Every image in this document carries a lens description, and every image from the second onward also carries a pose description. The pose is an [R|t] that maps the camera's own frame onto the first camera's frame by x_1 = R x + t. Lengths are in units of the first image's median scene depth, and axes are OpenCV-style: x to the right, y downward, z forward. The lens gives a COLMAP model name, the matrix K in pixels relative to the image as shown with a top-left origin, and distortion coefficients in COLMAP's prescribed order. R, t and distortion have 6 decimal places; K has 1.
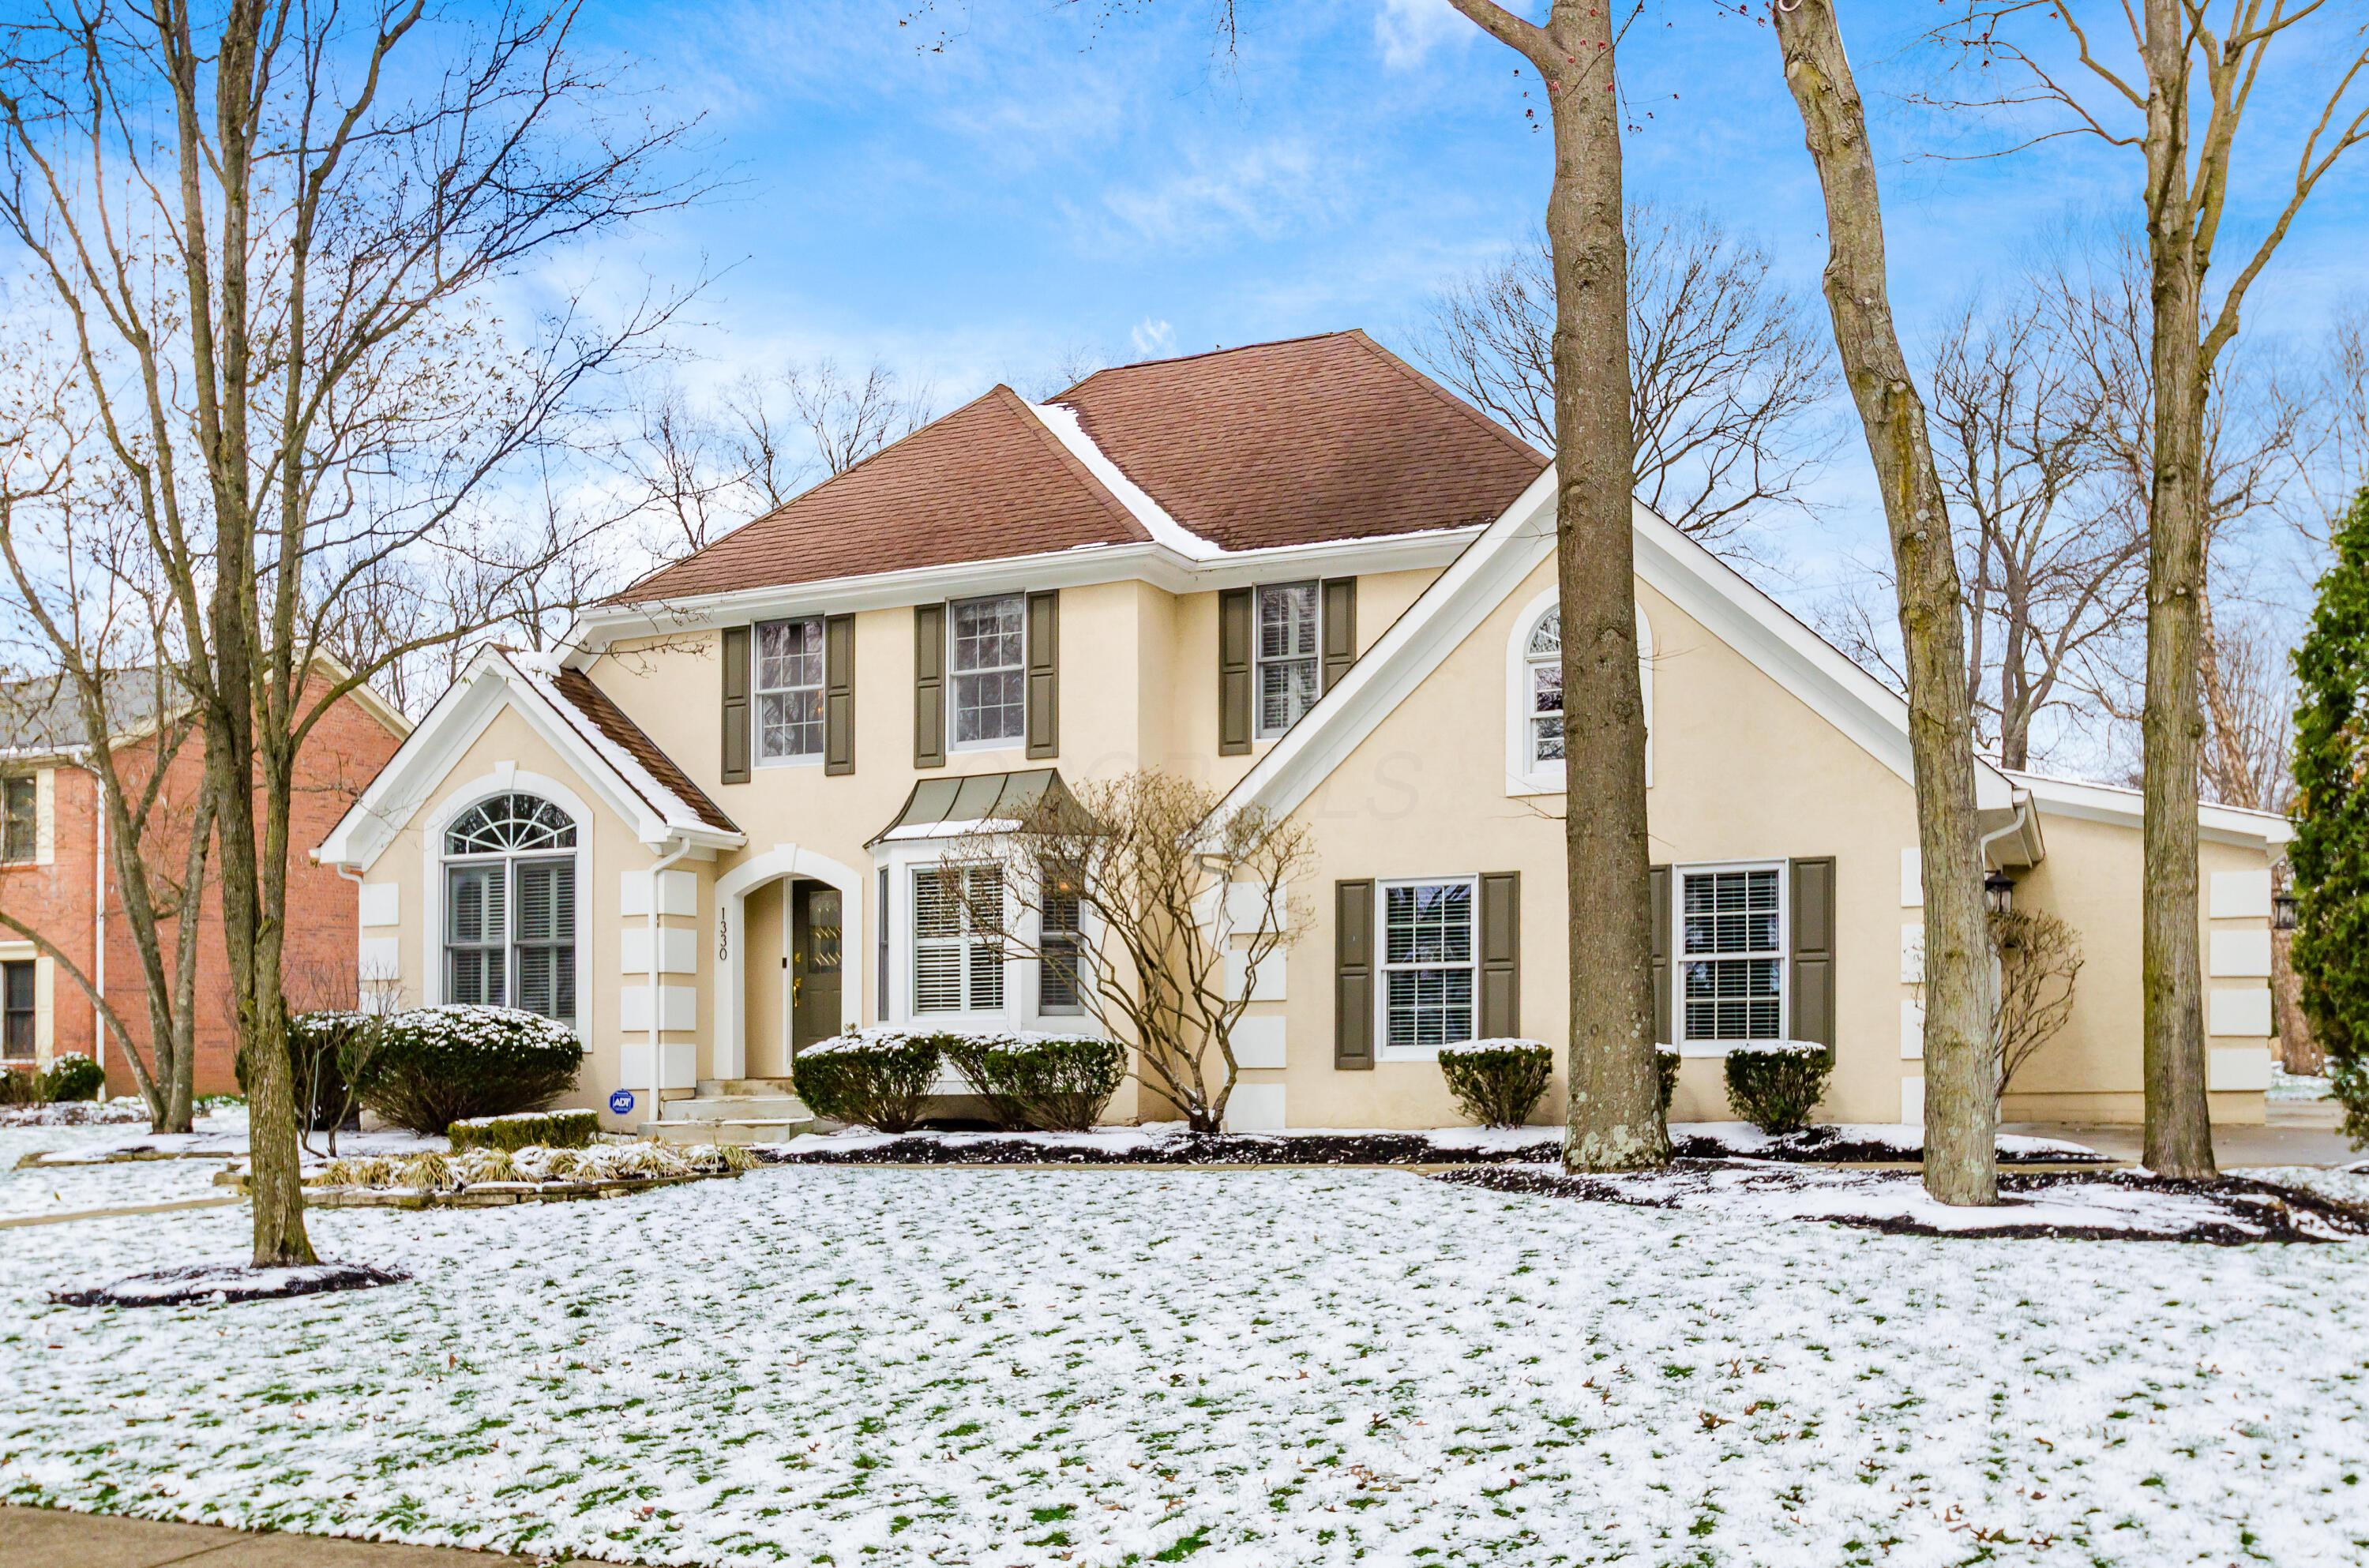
lens RADIAL K [[2023.1, 0, 1183.1], [0, 2023.1, 625.3], [0, 0, 1]] dist [-0.002597, -0.000677]
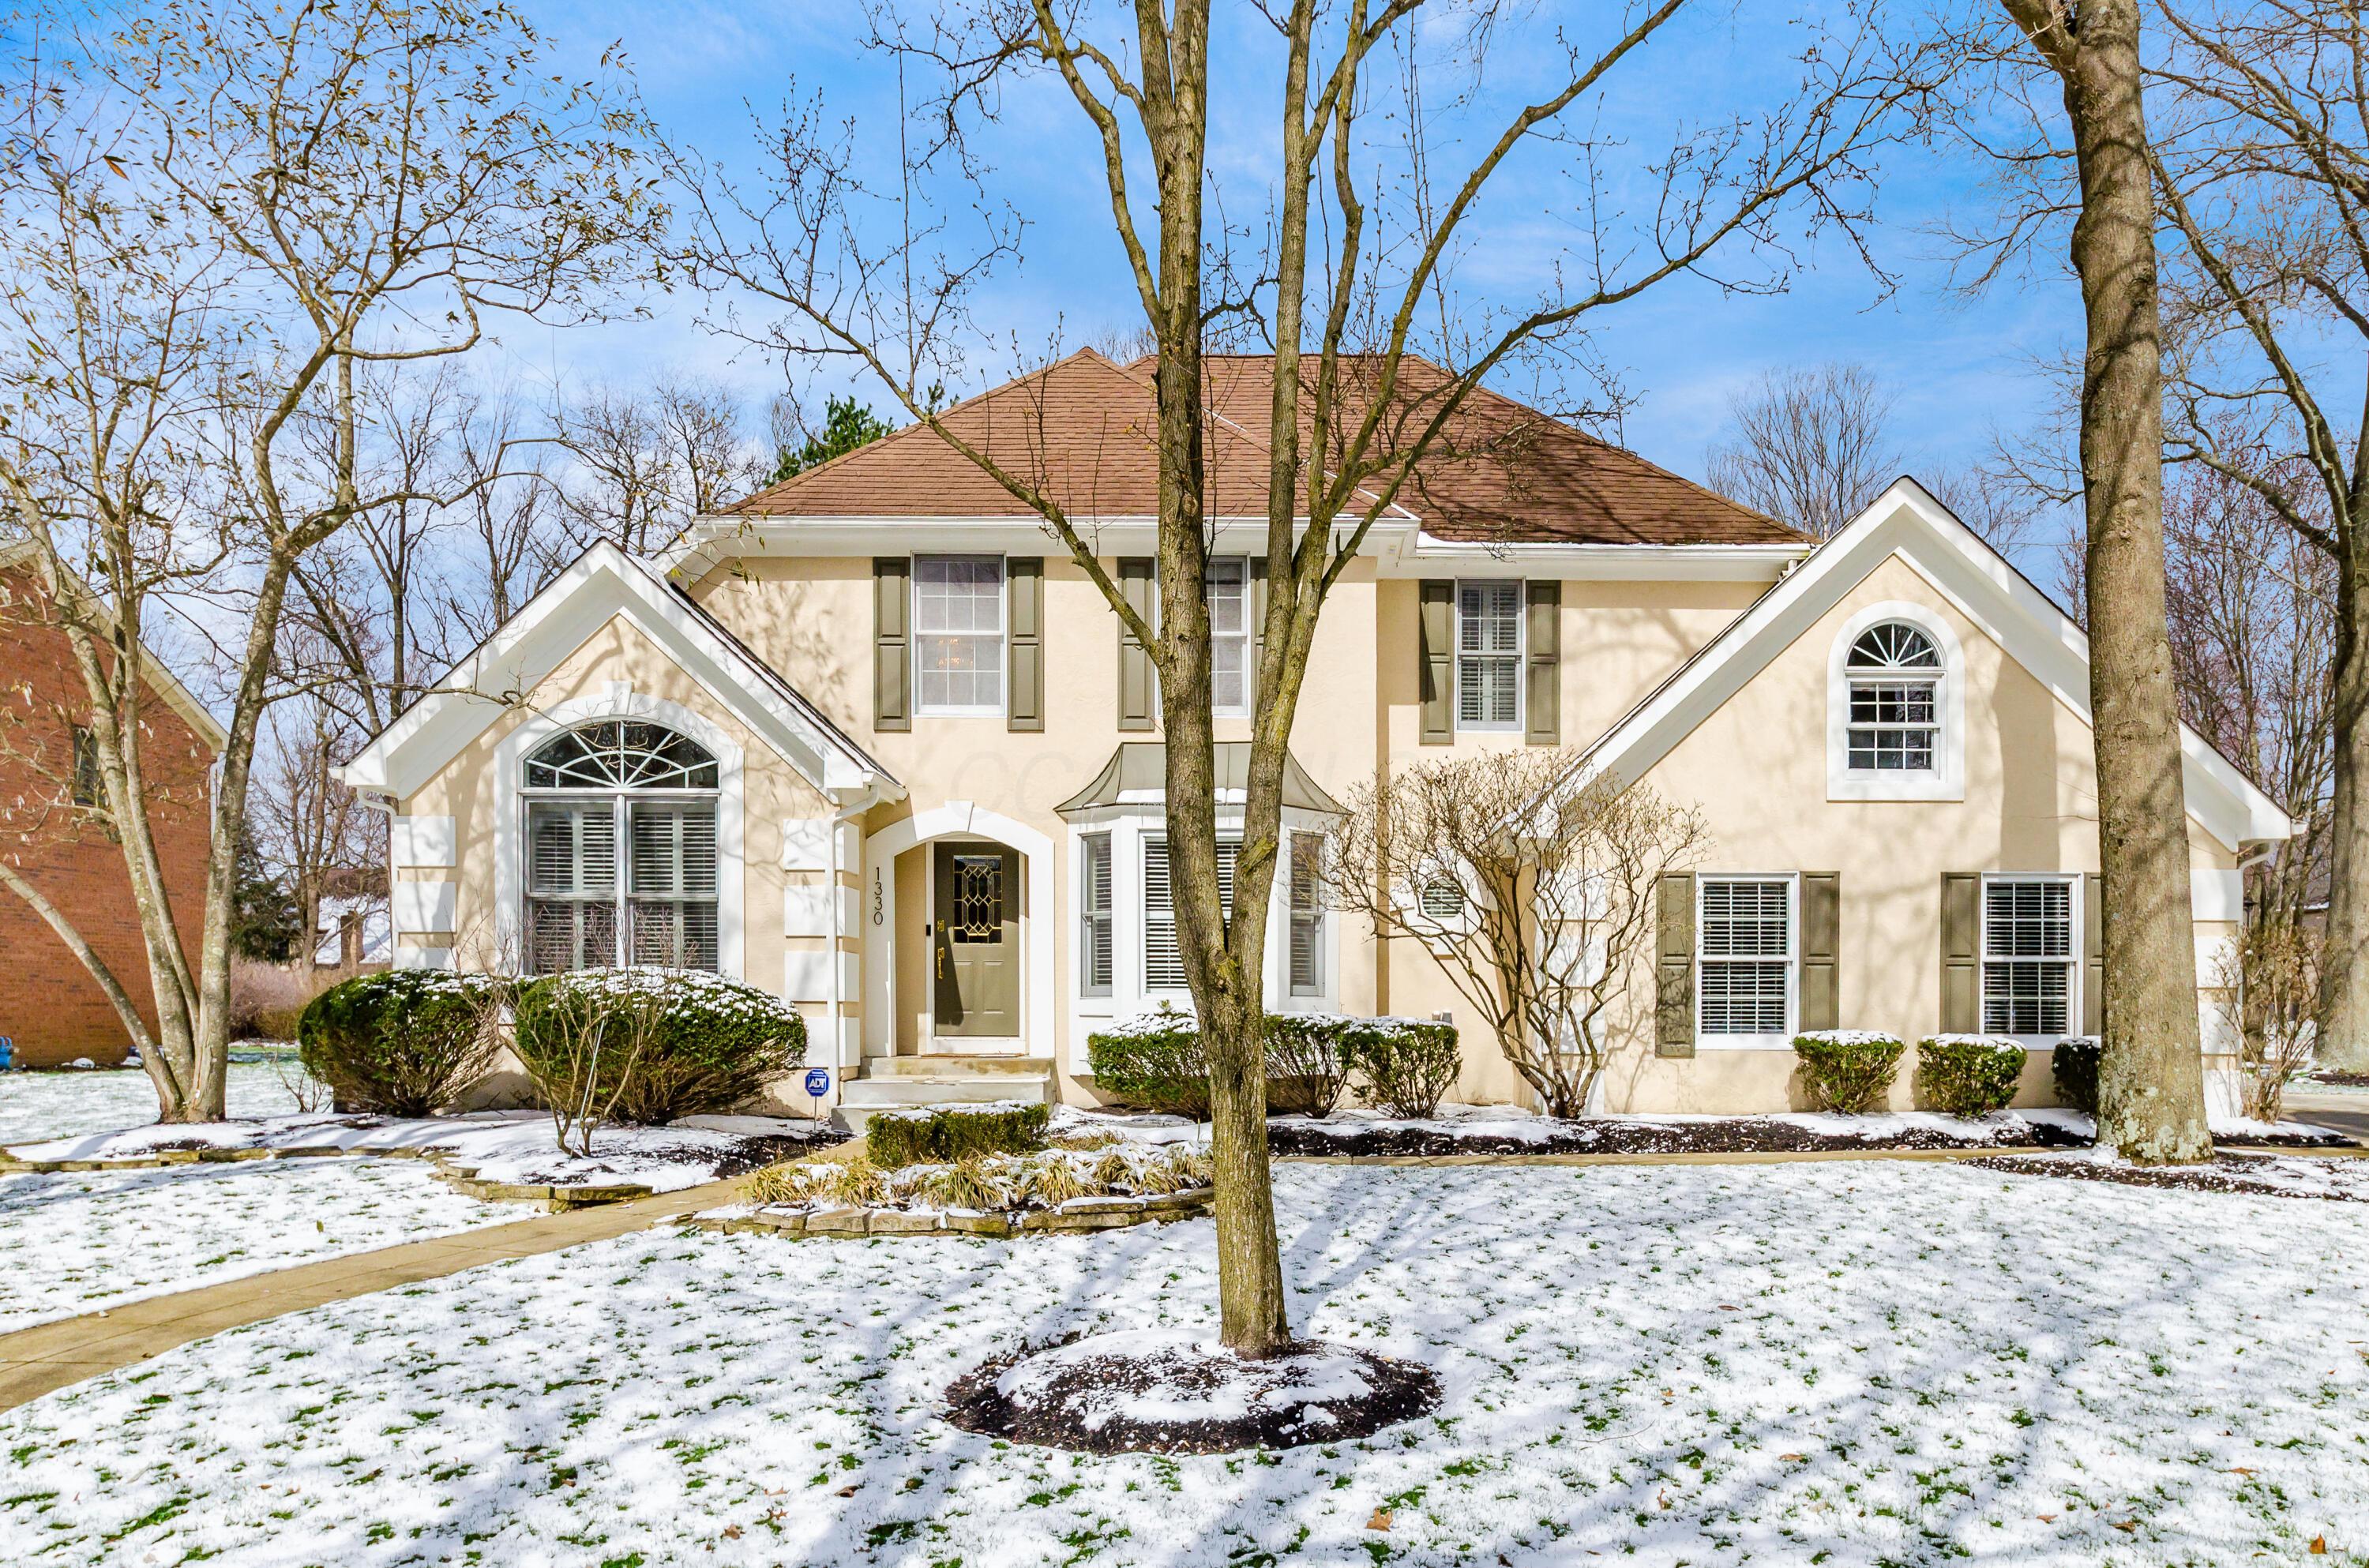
lens RADIAL K [[1622.5, 0, 1184.5], [0, 1622.5, 784.0], [0, 0, 1]] dist [0.003876, 0.000717]
pose [[0.919795, 0.073230, 0.385505, -0.384985], [-0.096765, 0.994422, 0.041976, 0.059947], [-0.380281, -0.075913, 0.921750, 0.289420]]
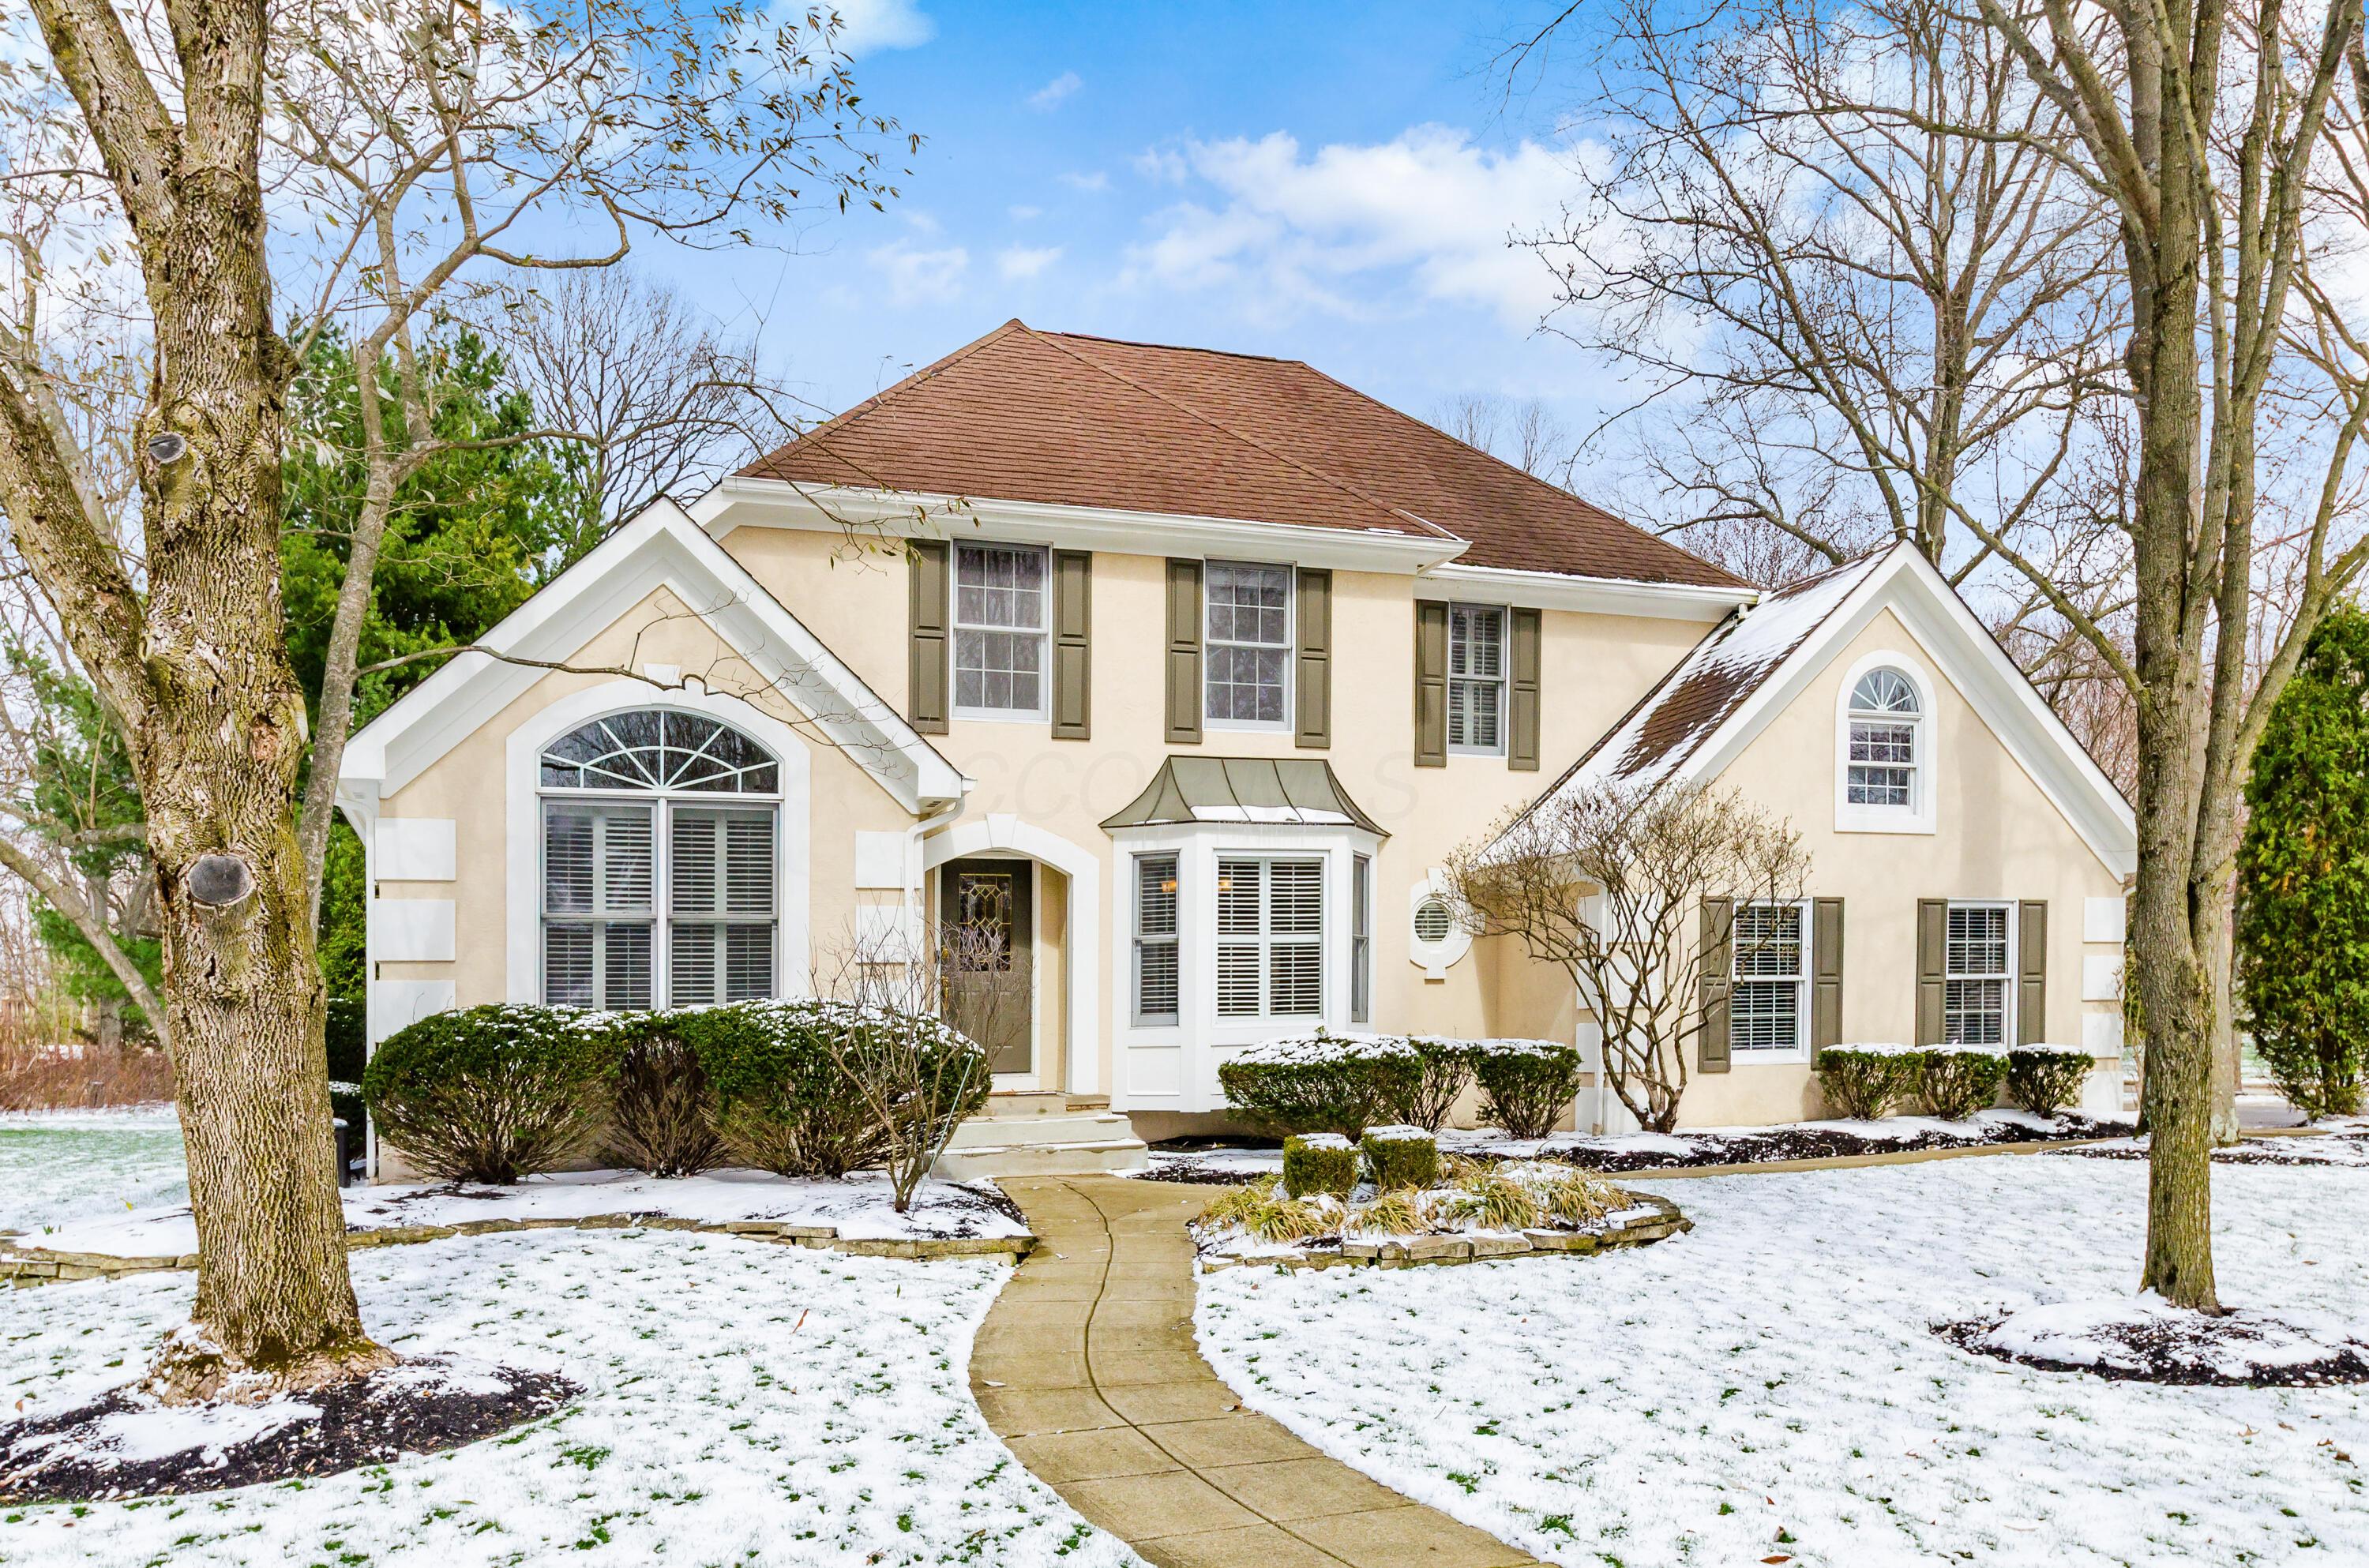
lens RADIAL K [[1803.1, 0, 1184.5], [0, 1803.1, 784.0], [0, 0, 1]] dist [0.001811, 0.003106]
pose [[0.730990, 0.099997, 0.675022, -0.642356], [-0.129943, 0.991502, -0.006164, 0.091155], [-0.669902, -0.083209, 0.737772, 0.409177]]
